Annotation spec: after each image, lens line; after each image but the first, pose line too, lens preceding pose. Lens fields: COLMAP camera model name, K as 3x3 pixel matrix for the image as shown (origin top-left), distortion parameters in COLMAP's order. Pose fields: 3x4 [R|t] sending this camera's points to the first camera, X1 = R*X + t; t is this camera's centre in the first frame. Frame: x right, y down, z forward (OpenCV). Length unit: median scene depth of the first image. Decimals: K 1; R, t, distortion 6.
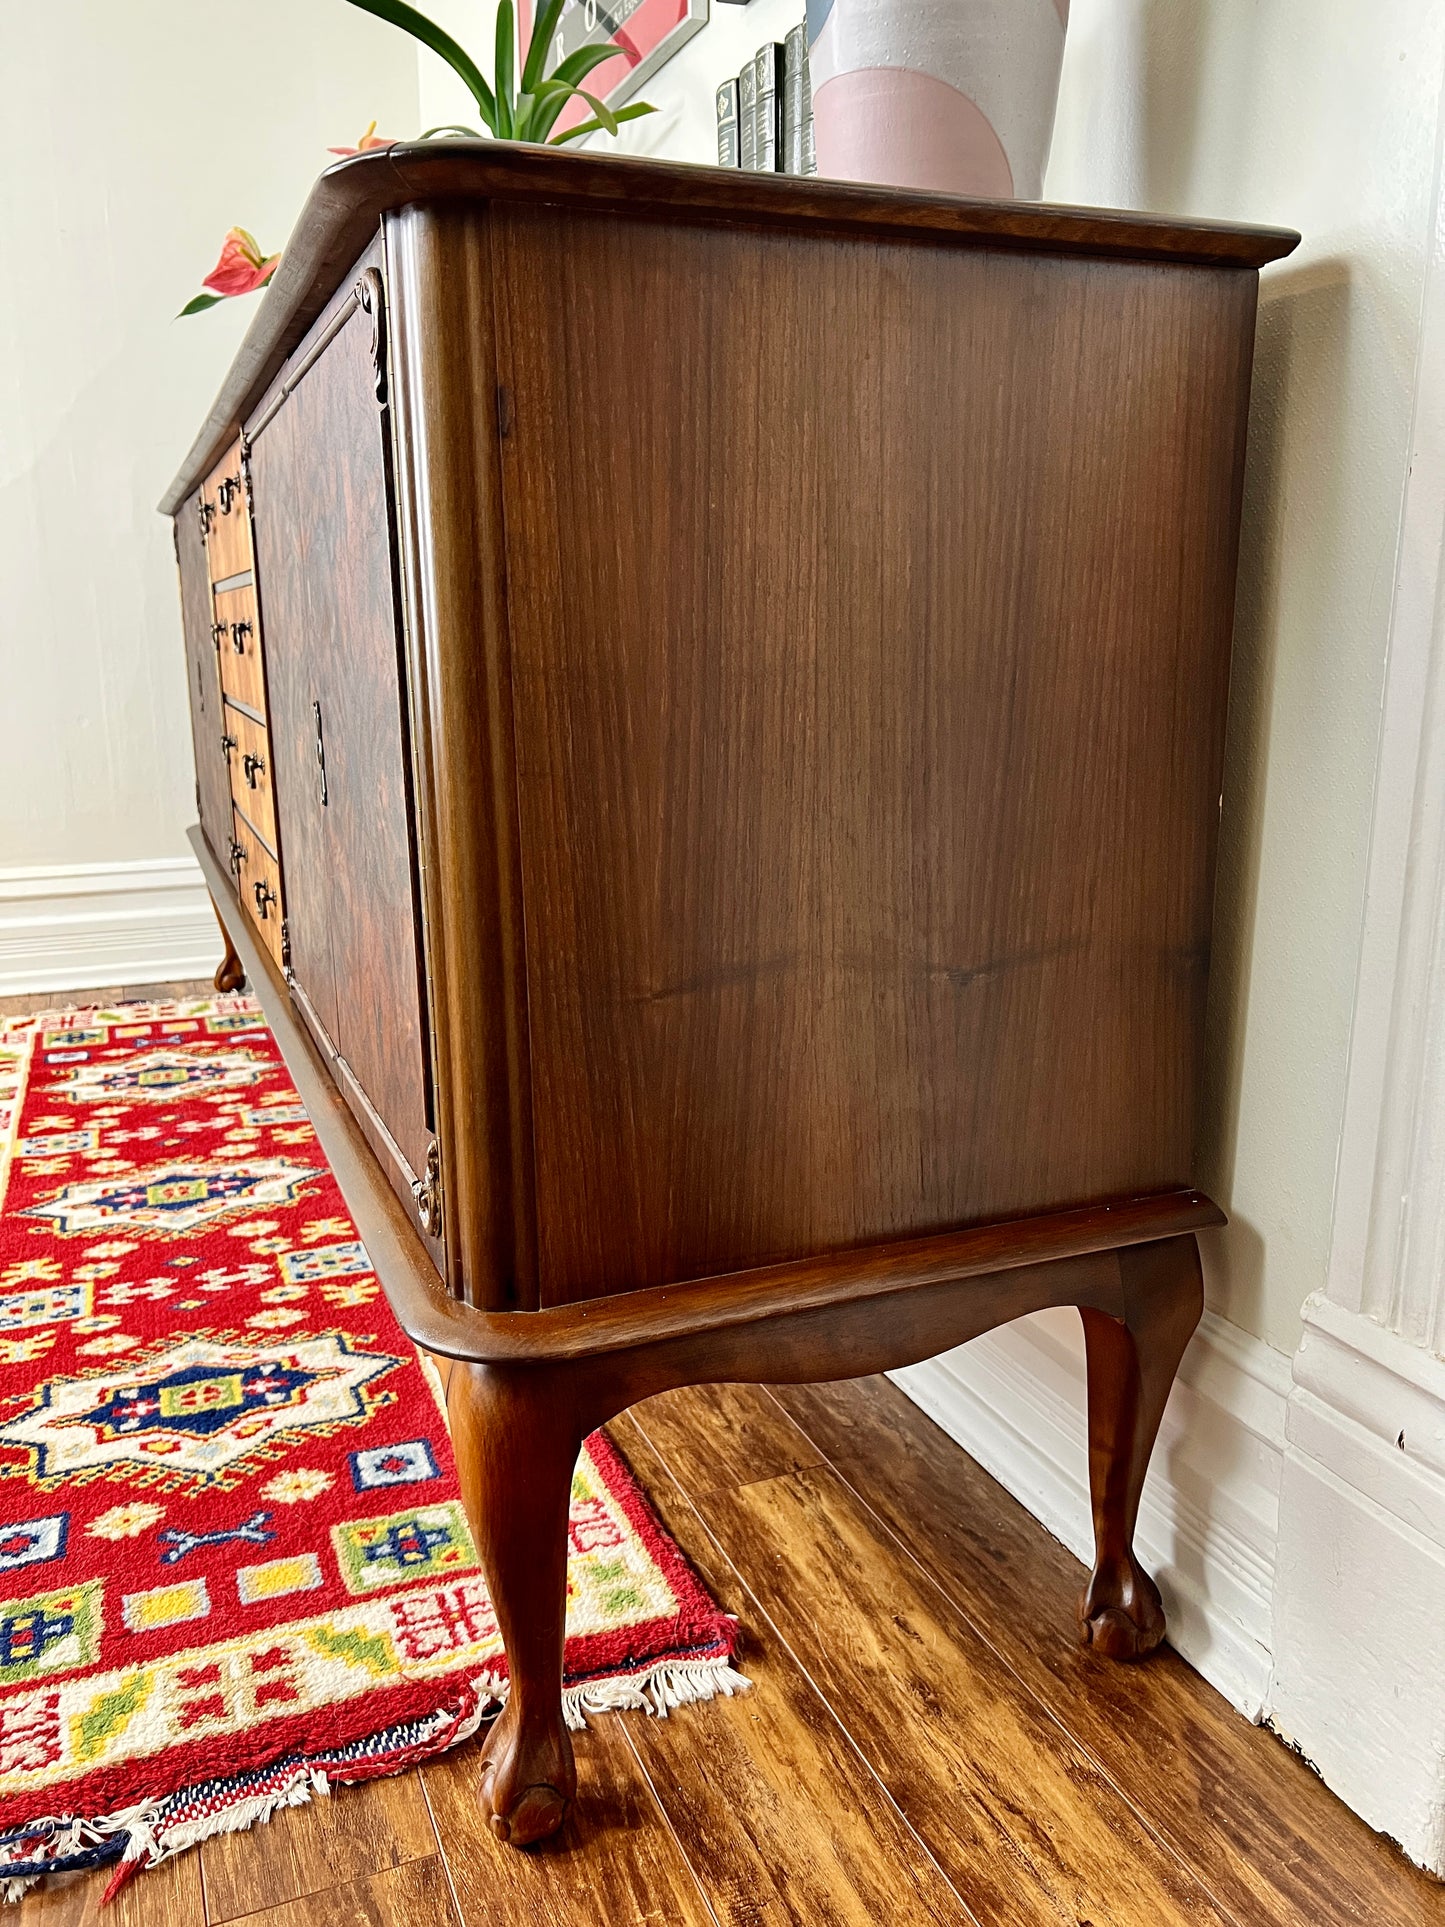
lens RADIAL K [[1465.4, 0, 708.9], [0, 1465.4, 974.2], [0, 0, 1]] dist [0.041667, -0.049184]
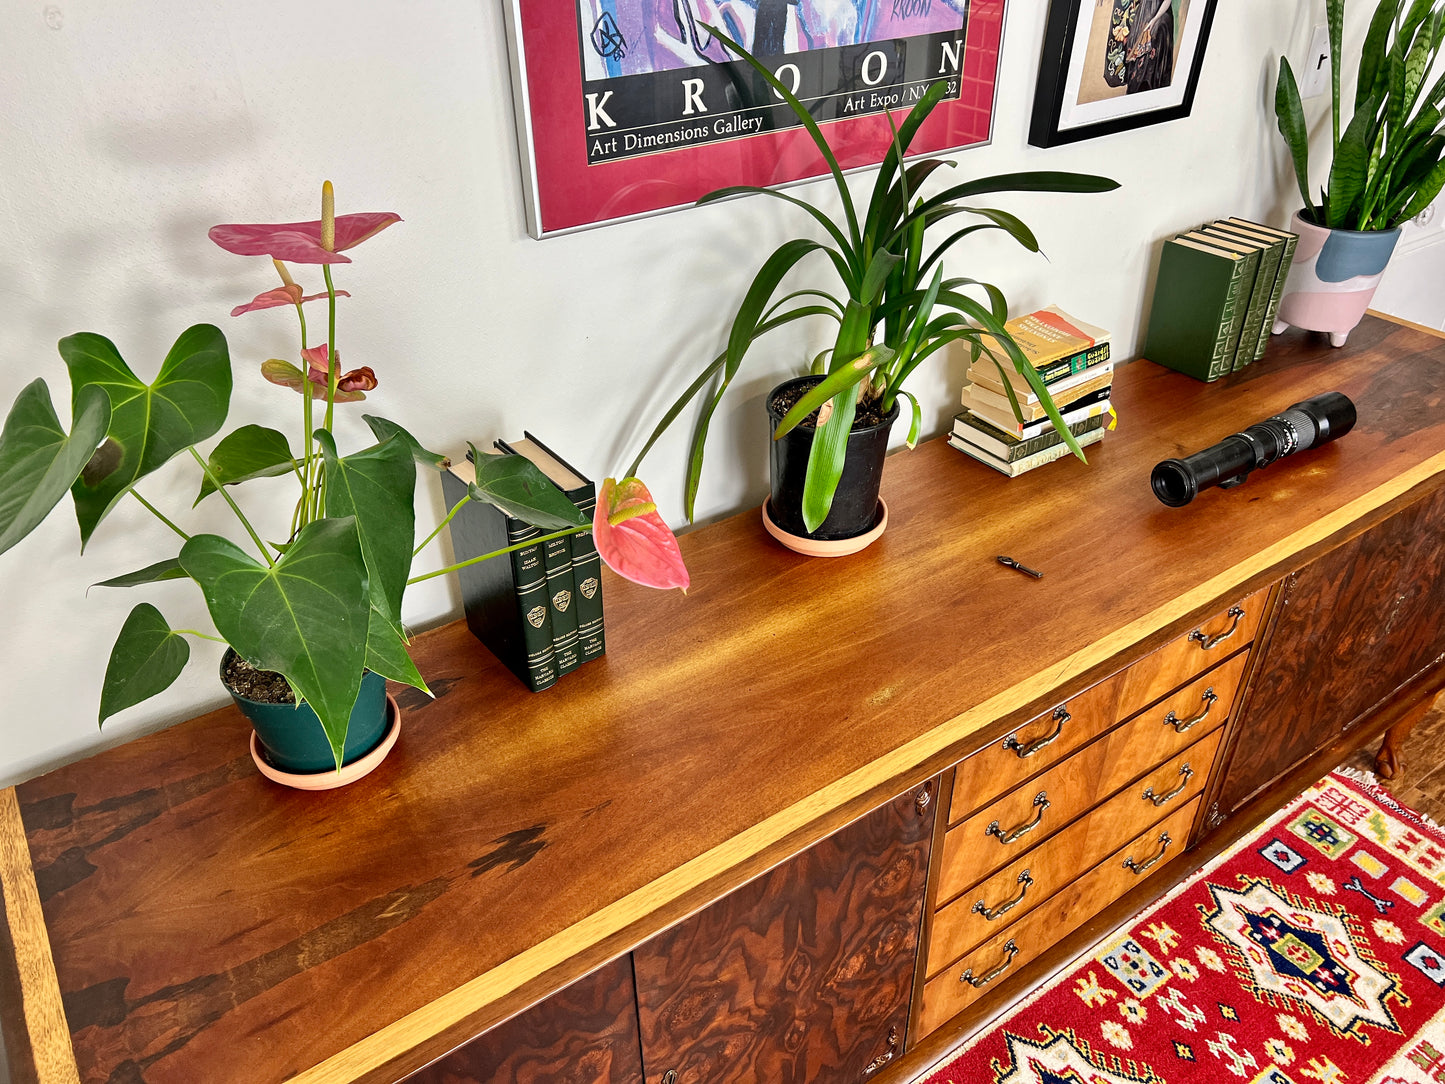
lens RADIAL K [[1098.9, 0, 731.8], [0, 1098.9, 548.6], [0, 0, 1]] dist [0.041667, -0.049184]
pose [[-0.224895, -0.532542, 0.815979, -1.166684], [0.237328, 0.782273, 0.575955, -1.230760], [-0.945039, 0.323184, -0.049542, 1.730887]]
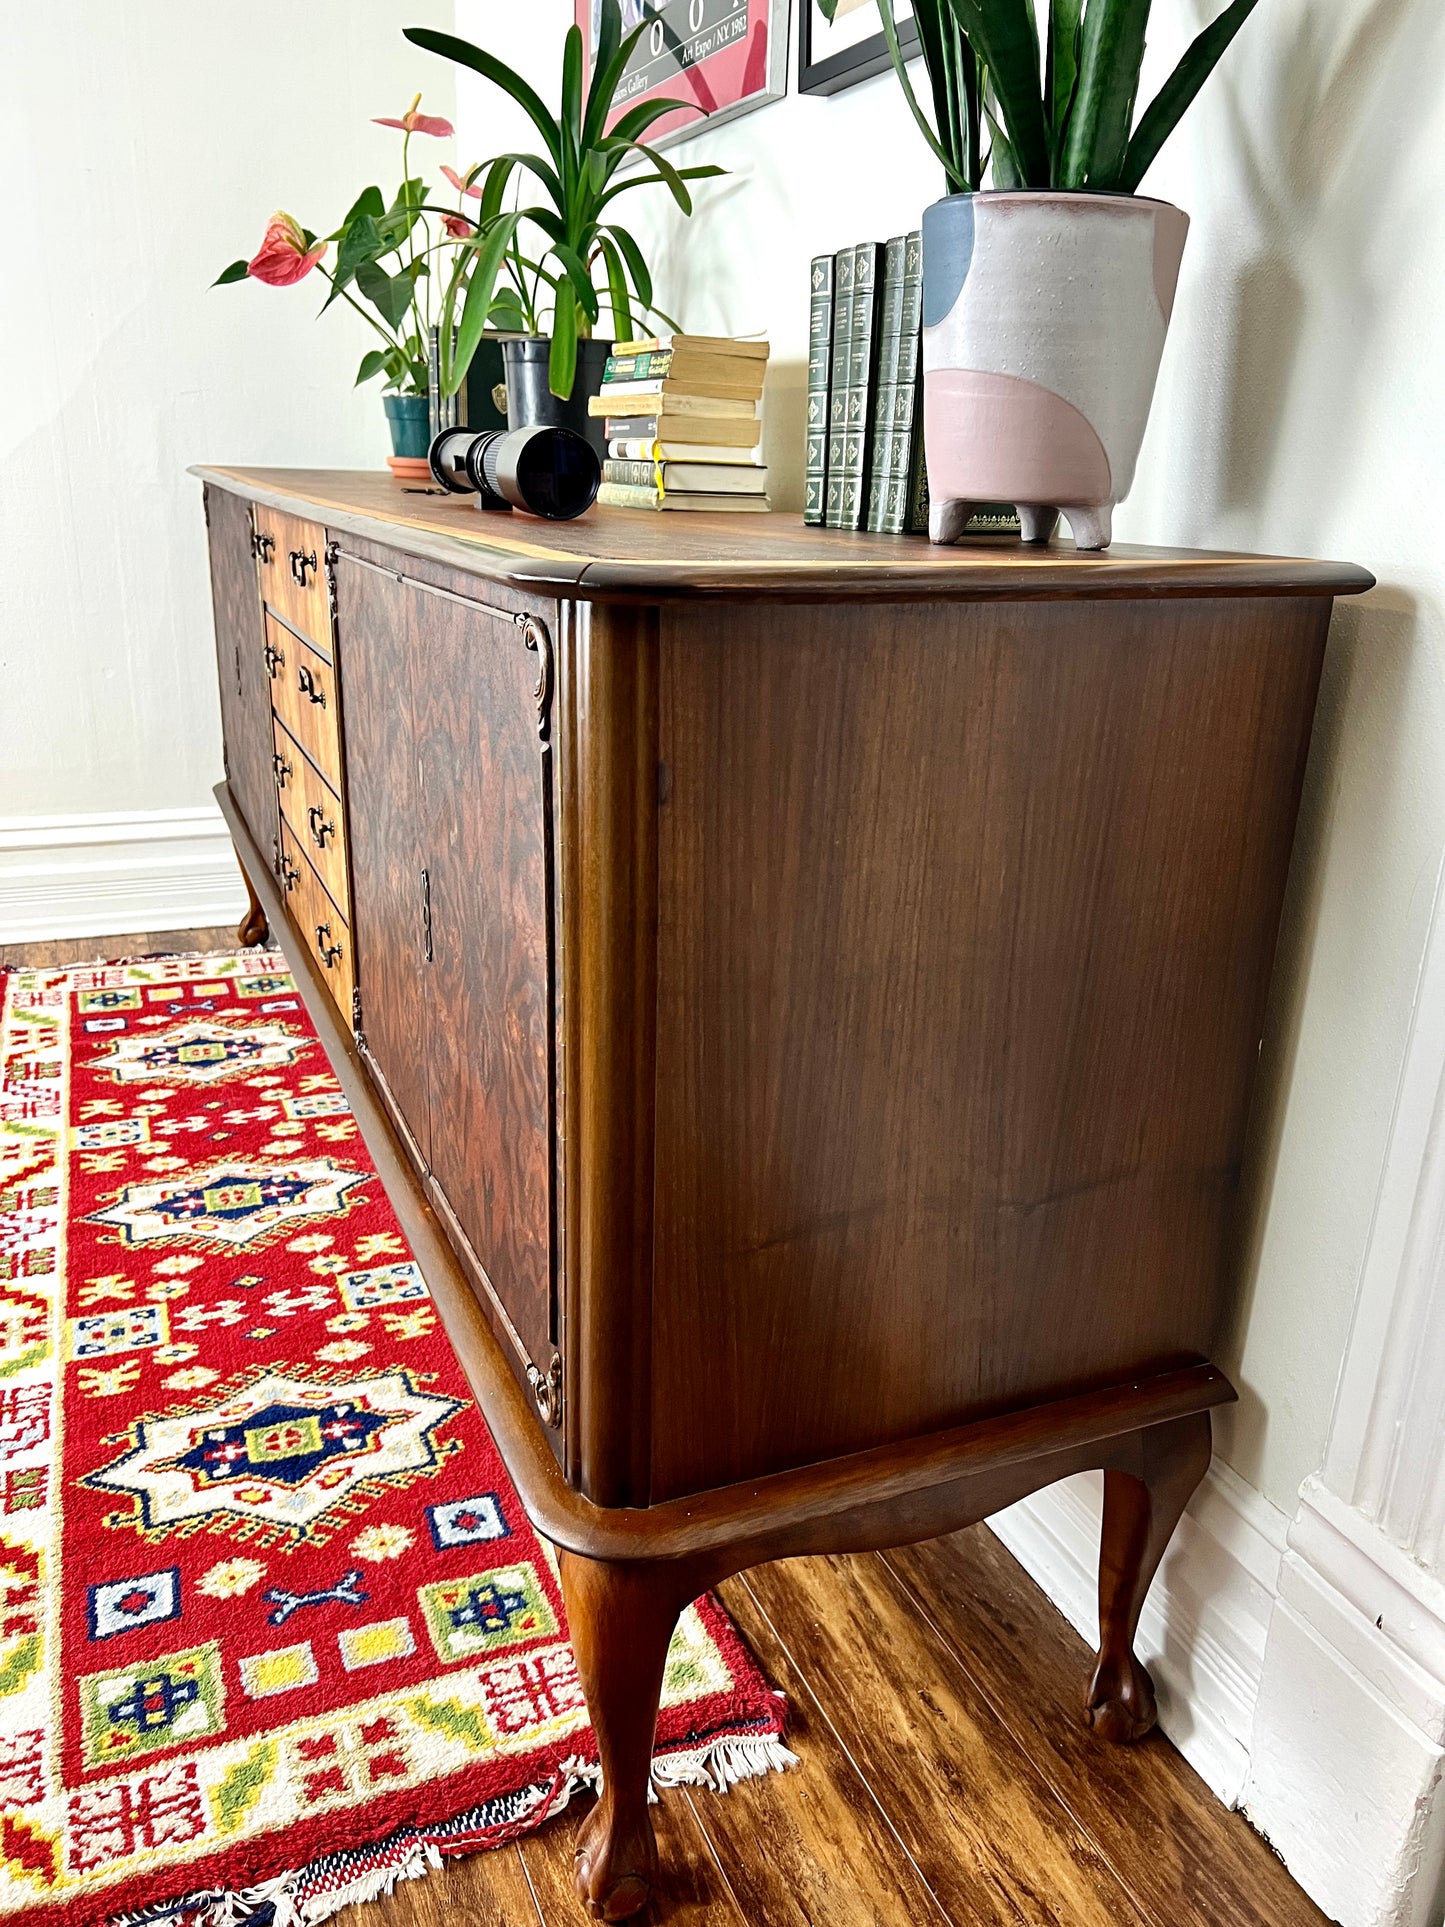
lens RADIAL K [[1465.4, 0, 723.6], [0, 1465.4, 966.5], [0, 0, 1]] dist [0.041667, -0.049184]
pose [[0.999015, 0.032362, 0.030376, -0.068120], [-0.035244, 0.994392, 0.099716, -0.198522], [-0.026979, -0.100688, 0.994552, -0.066093]]
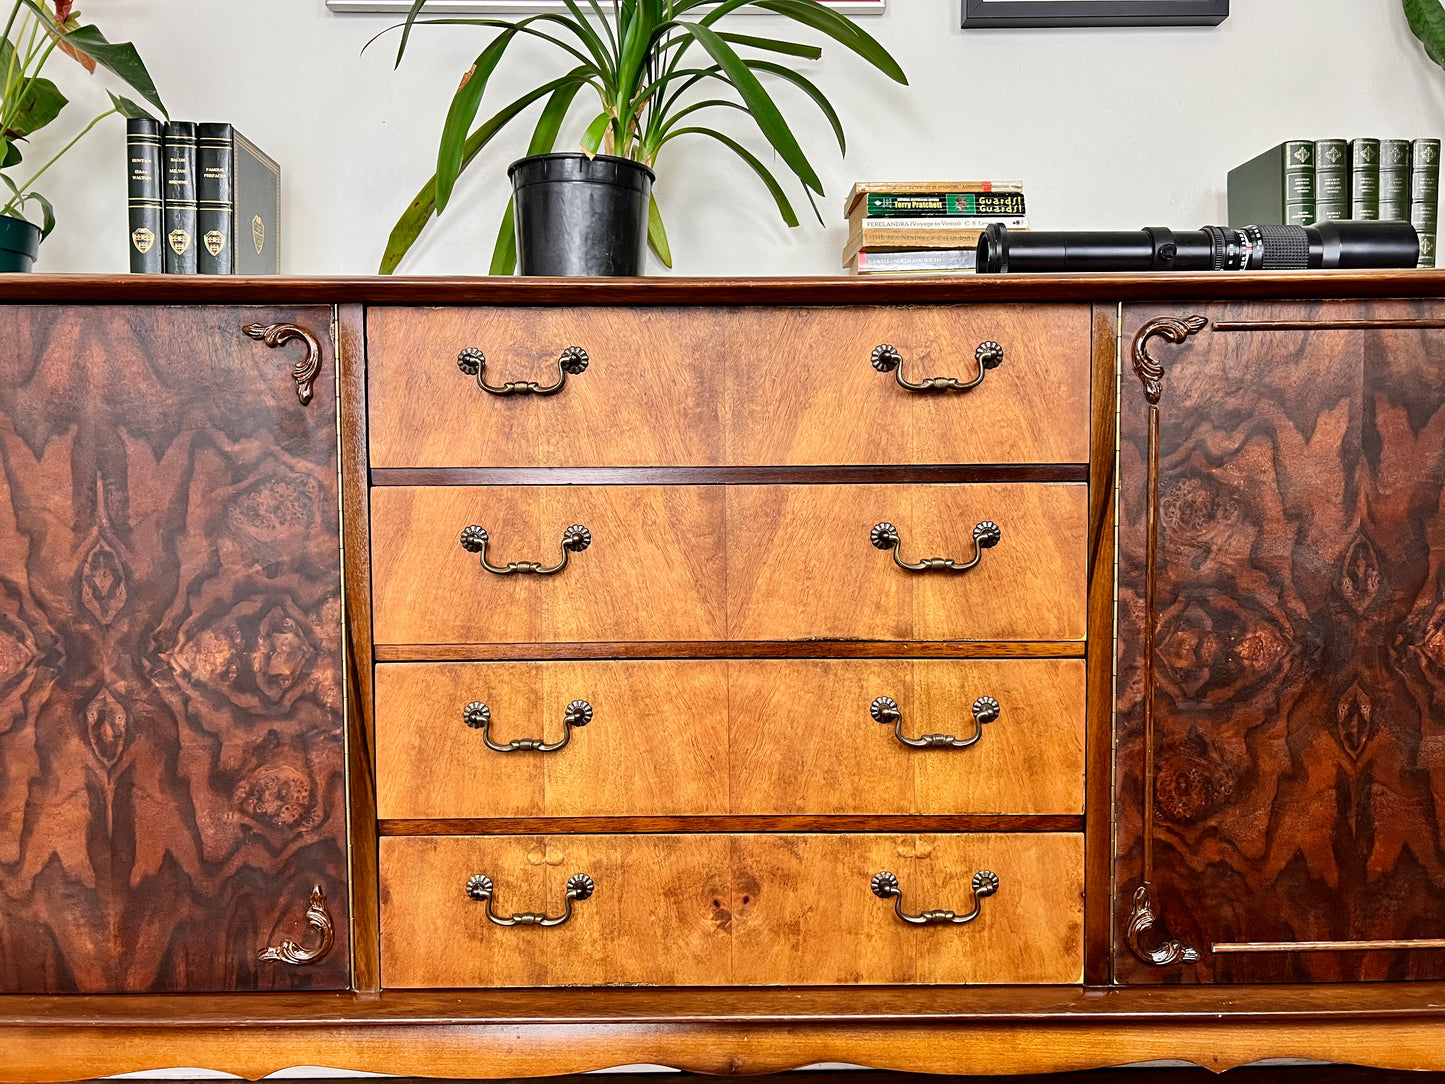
lens RADIAL K [[1098.9, 0, 716.2], [0, 1098.9, 544.5], [0, 0, 1]] dist [0.041667, -0.049184]
pose [[0.368178, -0.040740, 0.928862, -1.107654], [0.218511, 0.974848, -0.043856, -0.290334], [-0.903713, 0.219114, 0.367820, 1.129733]]
